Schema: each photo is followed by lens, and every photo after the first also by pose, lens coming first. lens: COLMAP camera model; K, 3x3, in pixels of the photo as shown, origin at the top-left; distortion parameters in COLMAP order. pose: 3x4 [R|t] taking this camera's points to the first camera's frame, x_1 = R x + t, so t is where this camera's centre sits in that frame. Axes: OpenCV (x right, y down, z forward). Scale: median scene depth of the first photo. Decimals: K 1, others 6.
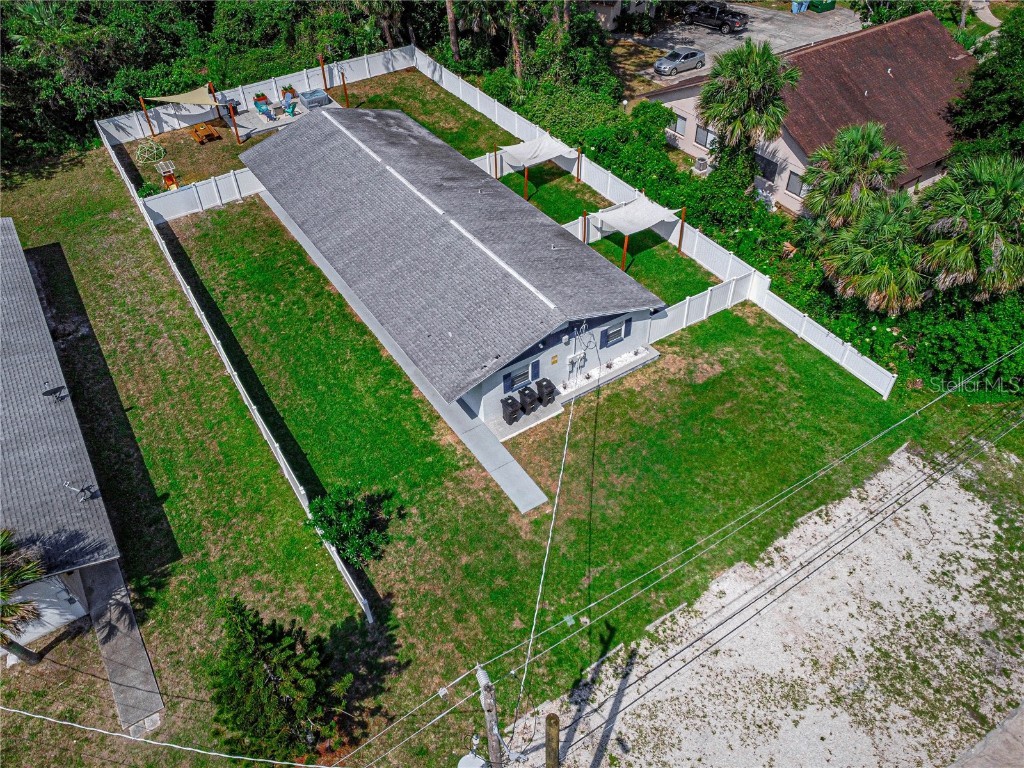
lens RADIAL K [[765.7, 0, 515.2], [0, 765.7, 370.1], [0, 0, 1]] dist [-0.153349, 0.216151]
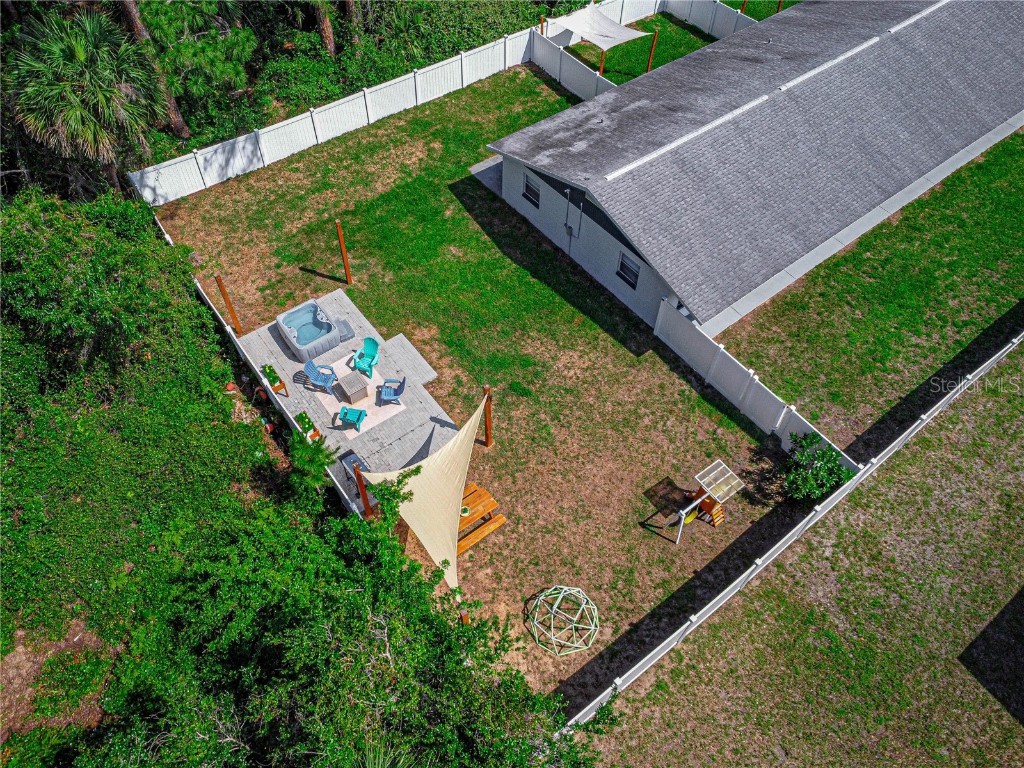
lens RADIAL K [[765.7, 0, 515.2], [0, 765.7, 370.1], [0, 0, 1]] dist [-0.153349, 0.216151]
pose [[-0.082147, -0.788314, 0.609765, -1.058351], [0.654424, 0.418778, 0.629566, -1.031656], [-0.751652, 0.450762, 0.481490, 1.311788]]
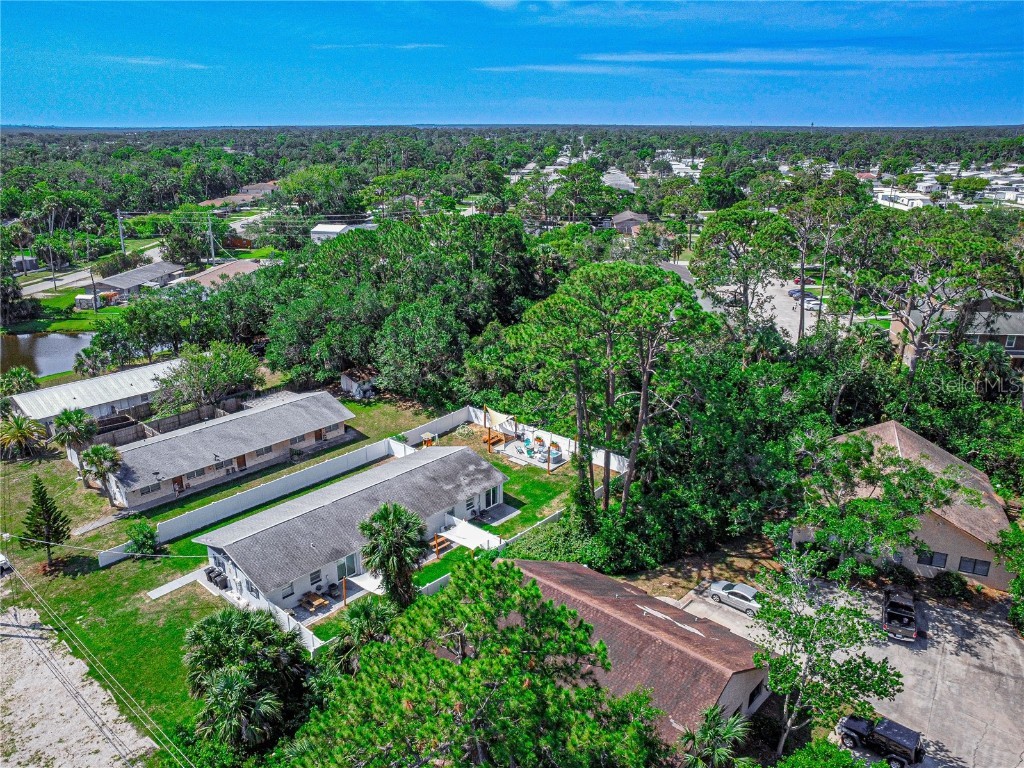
lens RADIAL K [[765.7, 0, 515.2], [0, 765.7, 370.1], [0, 0, 1]] dist [-0.153349, 0.216151]
pose [[0.258877, 0.303591, -0.916960, 1.844602], [-0.651967, 0.755367, 0.066027, -1.000367], [0.712687, 0.580735, 0.393478, 0.544227]]
